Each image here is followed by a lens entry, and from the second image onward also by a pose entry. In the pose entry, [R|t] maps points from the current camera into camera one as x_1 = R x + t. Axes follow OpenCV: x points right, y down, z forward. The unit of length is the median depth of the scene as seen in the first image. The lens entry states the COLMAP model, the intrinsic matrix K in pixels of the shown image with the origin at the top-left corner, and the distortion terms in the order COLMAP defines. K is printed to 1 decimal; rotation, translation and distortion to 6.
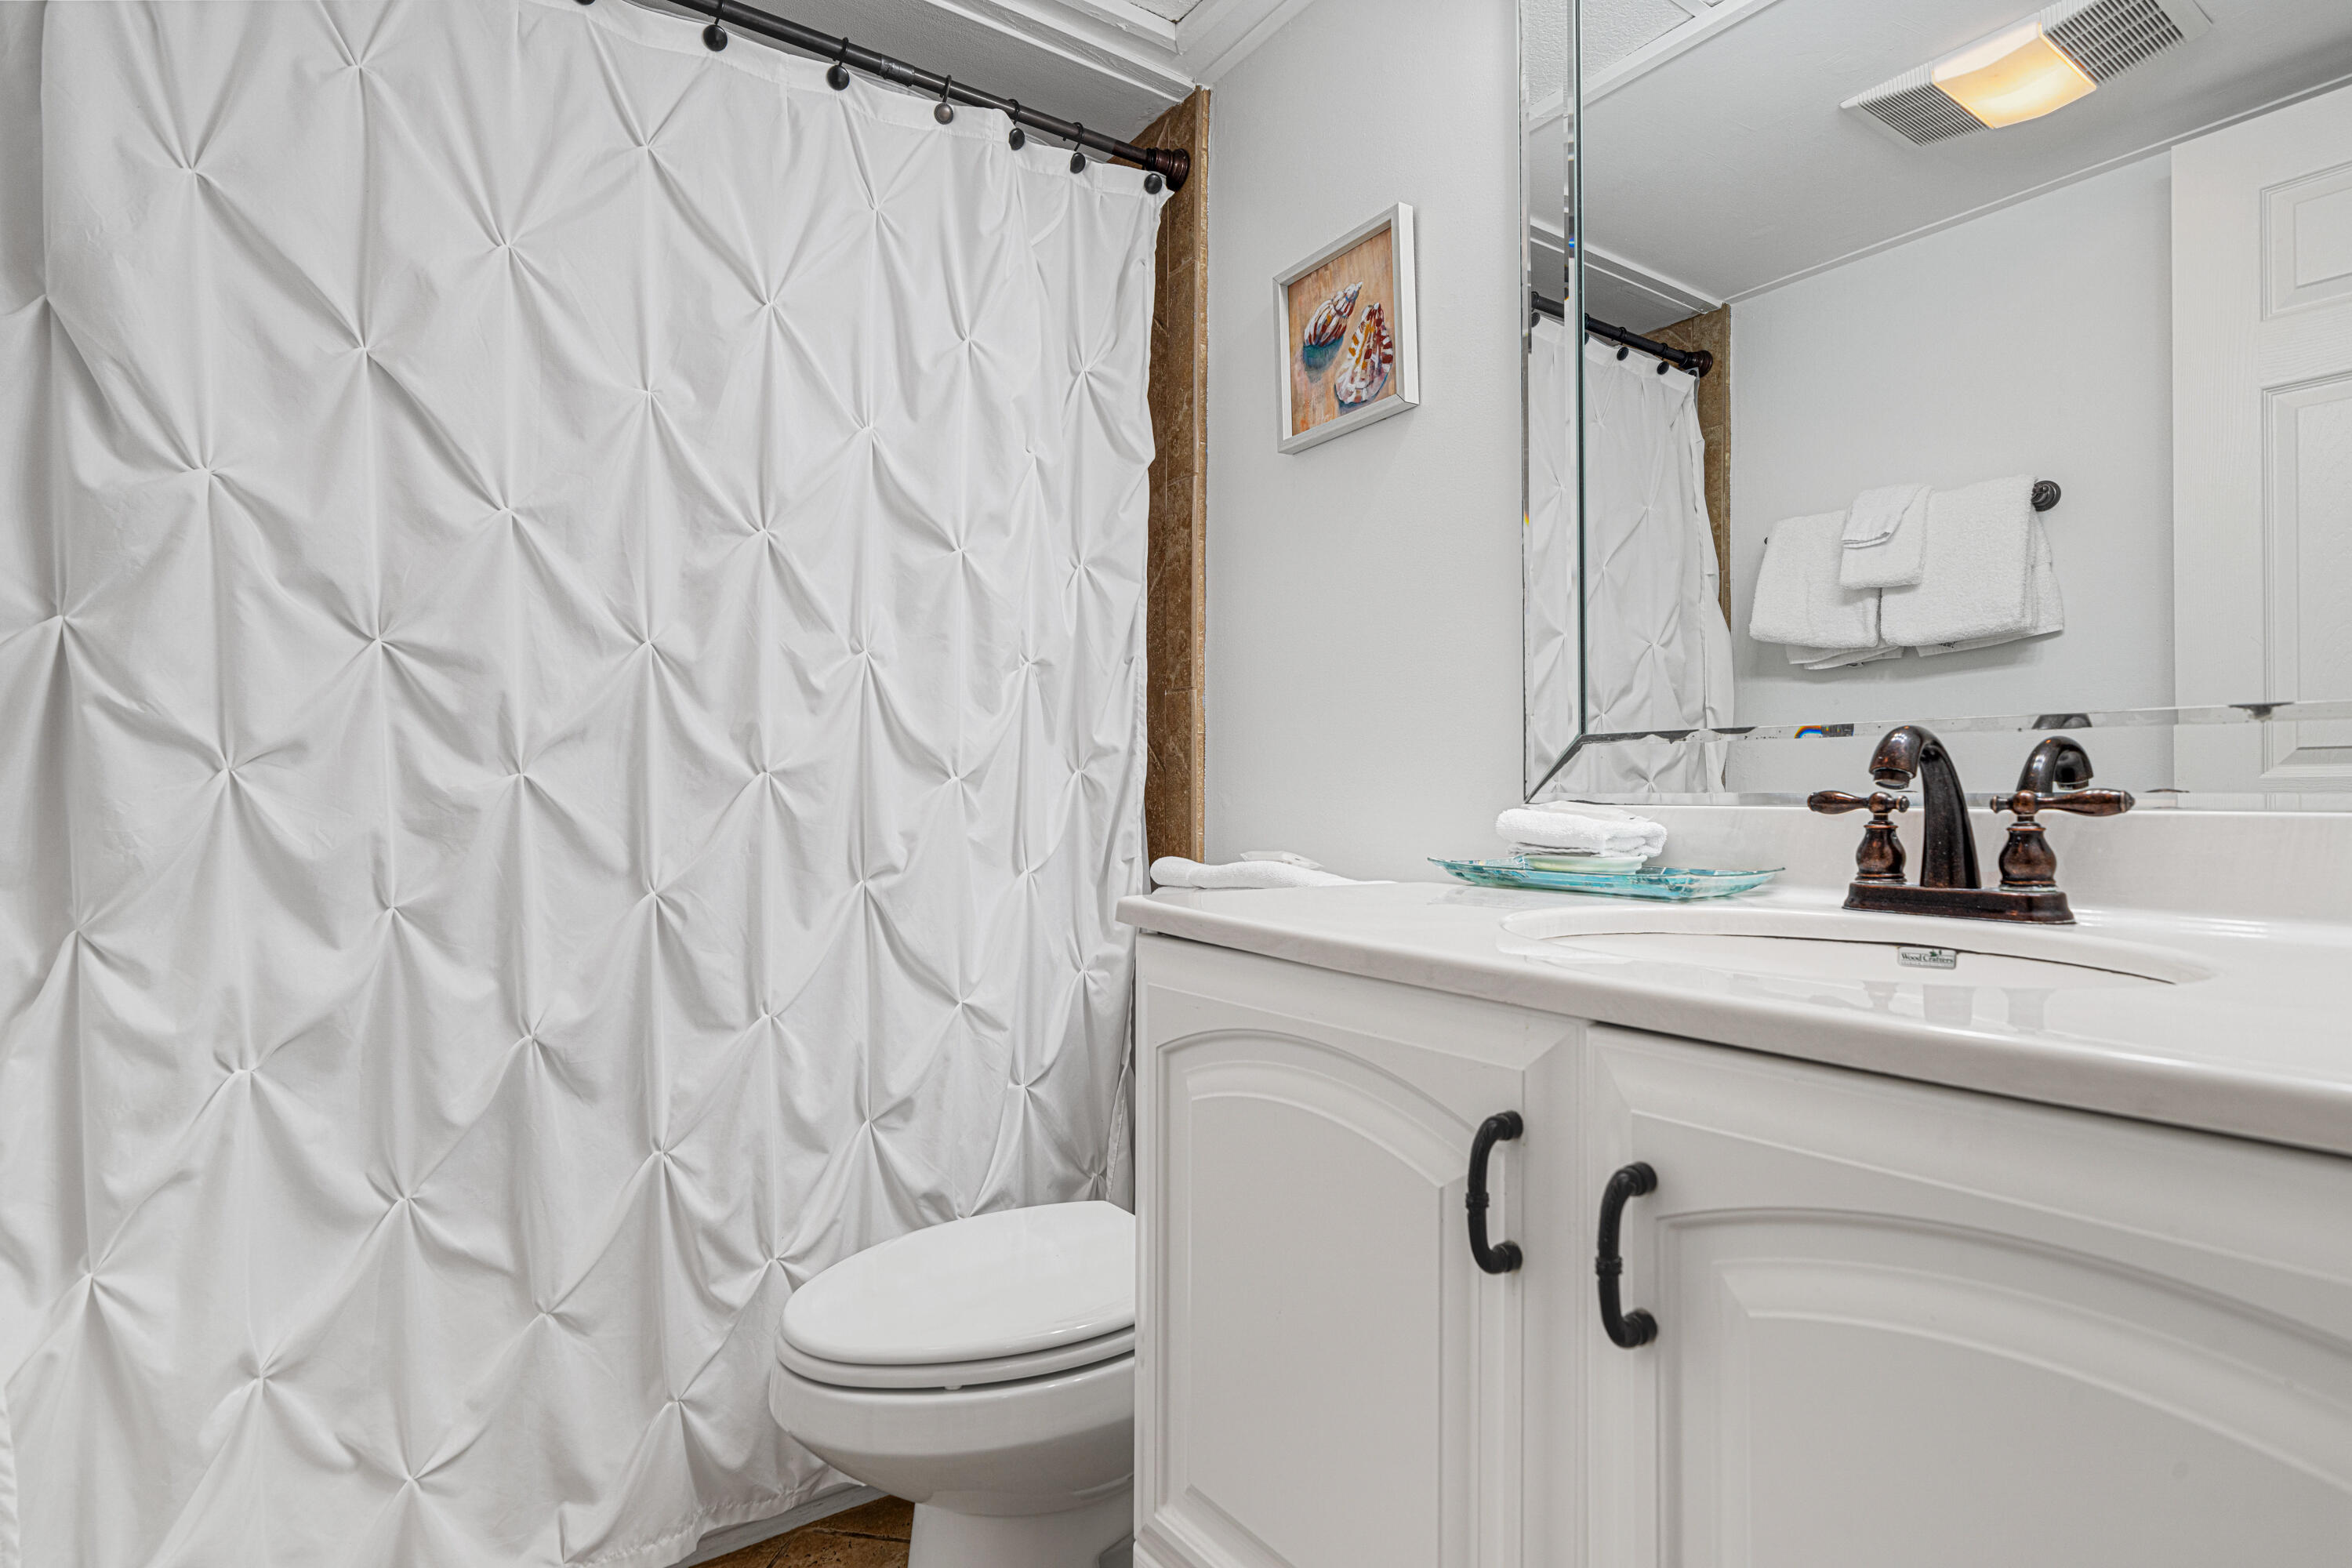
lens RADIAL K [[1191.6, 0, 1174.9], [0, 1191.6, 778.4], [0, 0, 1]] dist [-0.003634, -0.000600]
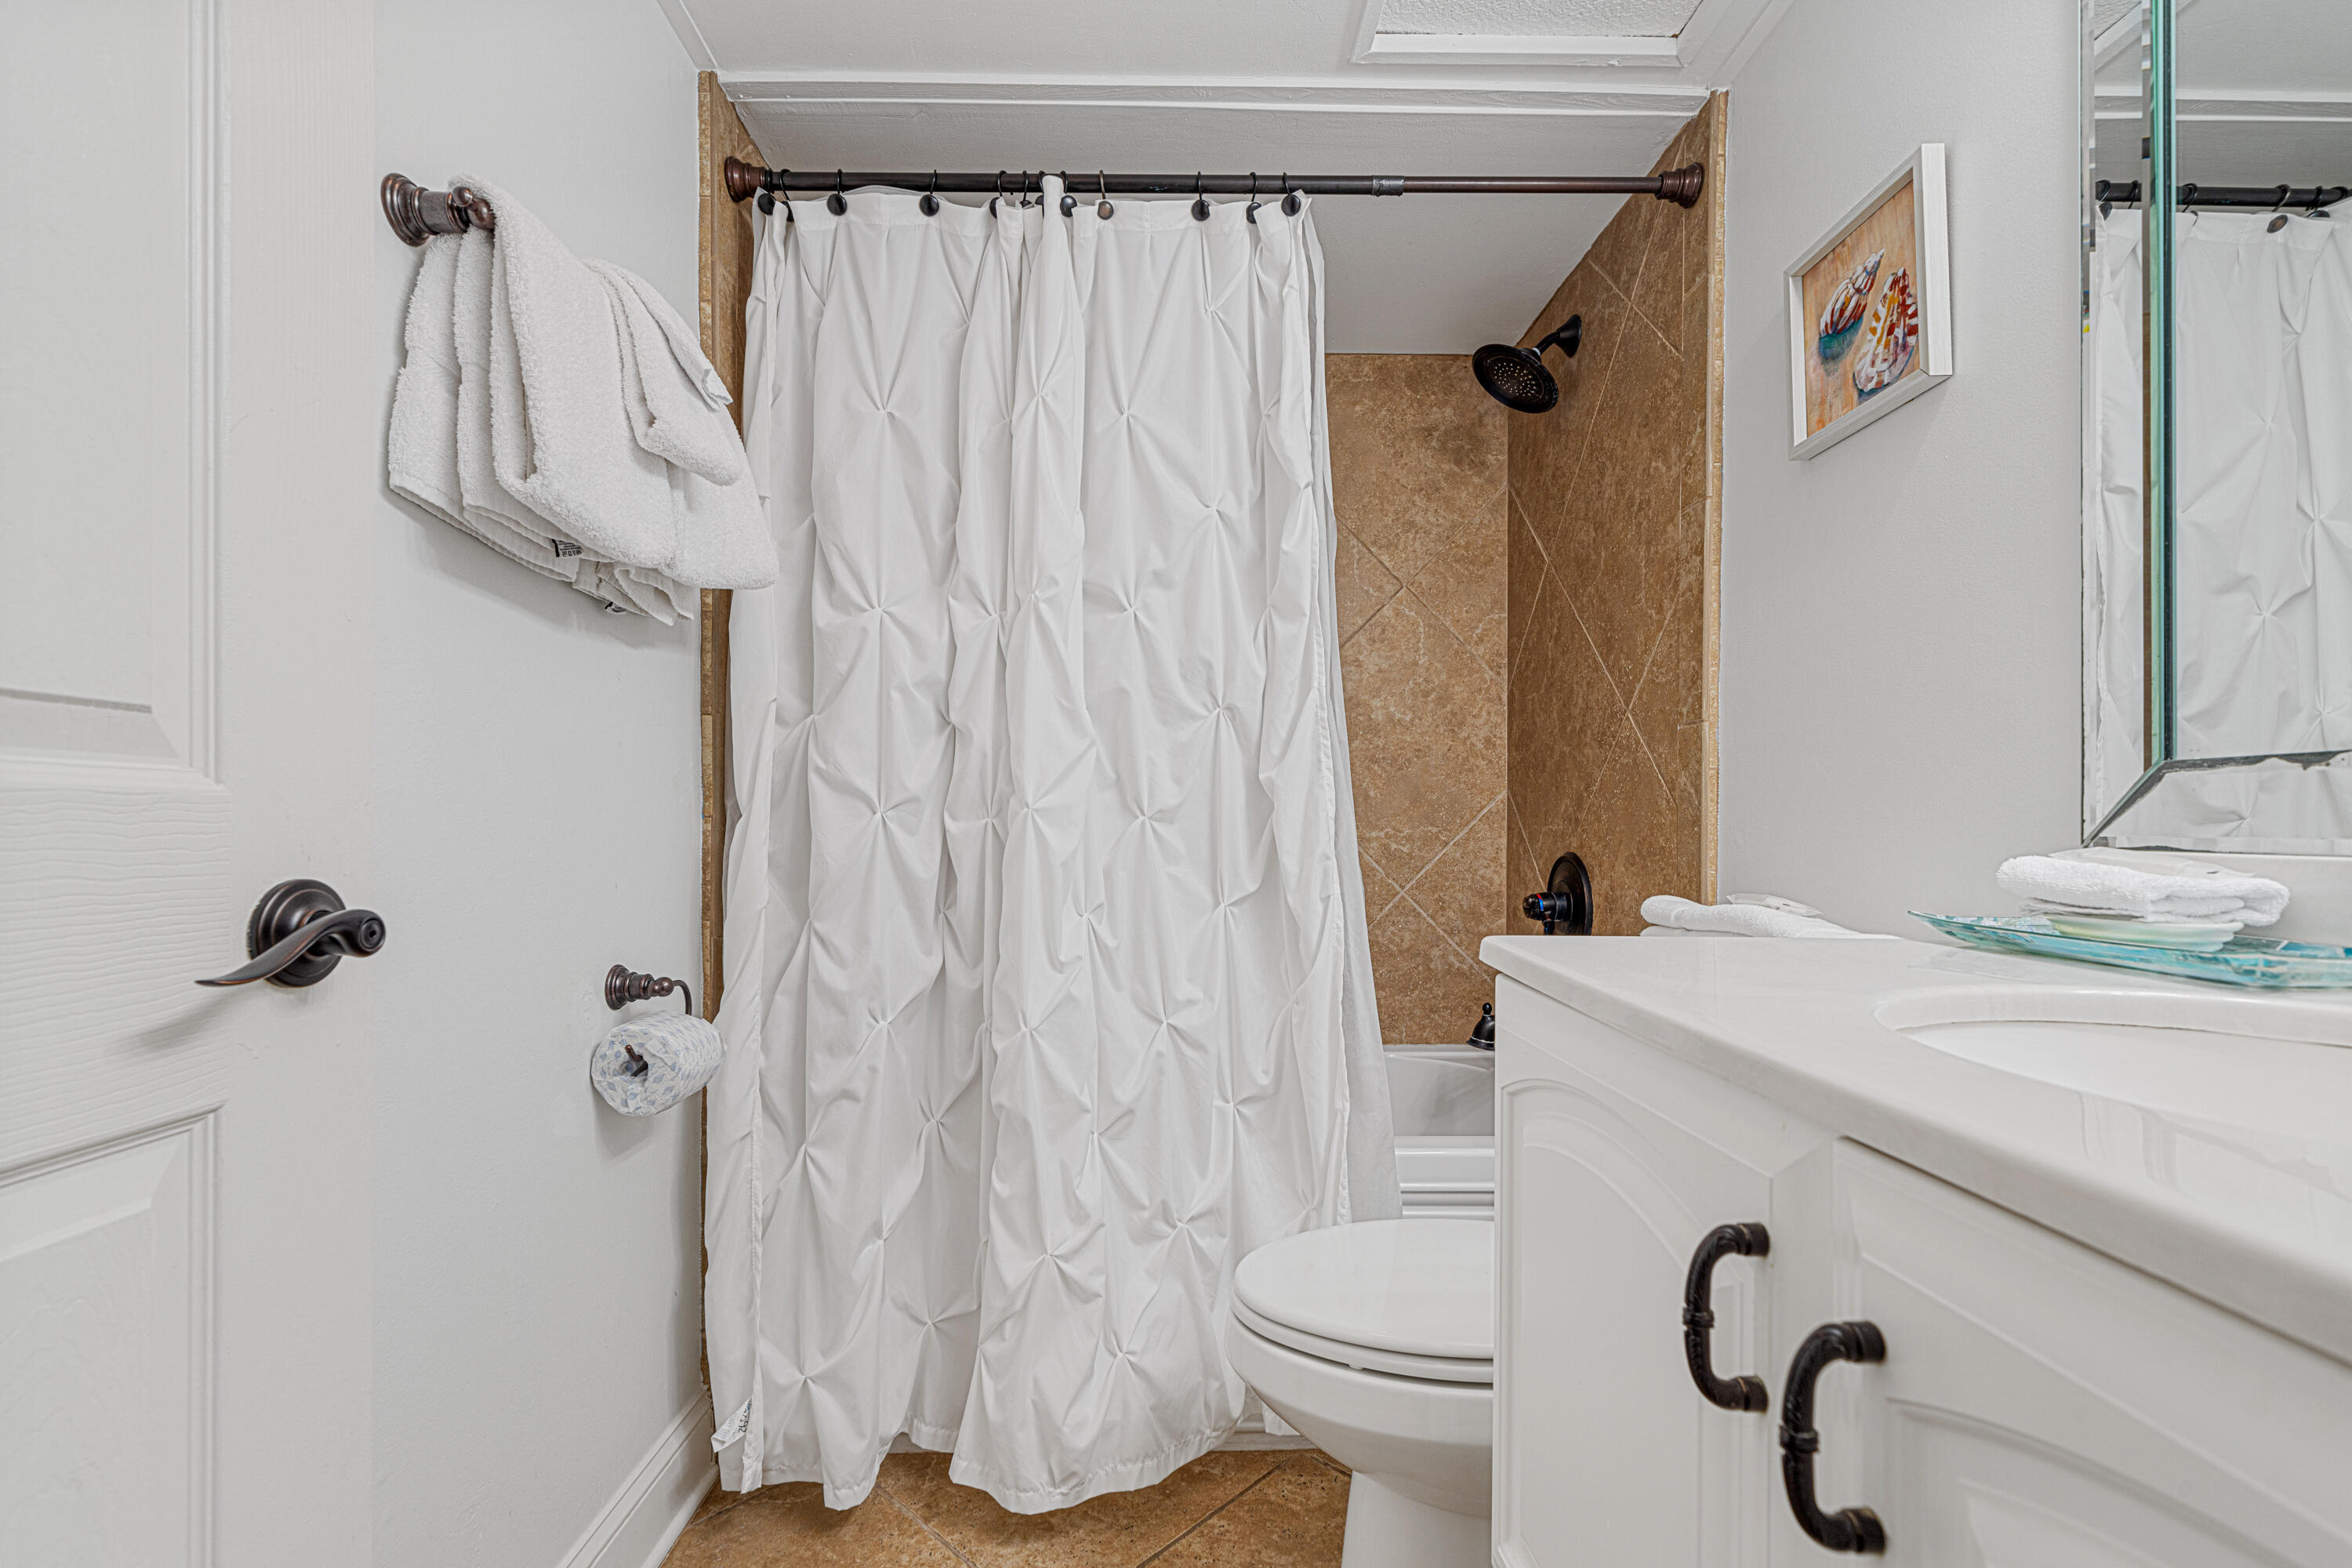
lens RADIAL K [[1051.8, 0, 1175.2], [0, 1051.8, 809.4], [0, 0, 1]] dist [0.000704, 0.000003]
pose [[0.830013, -0.005631, -0.557716, 0.155433], [0.005433, 0.999983, -0.002012, -0.005837], [0.557718, -0.001360, 0.830030, 0.066549]]
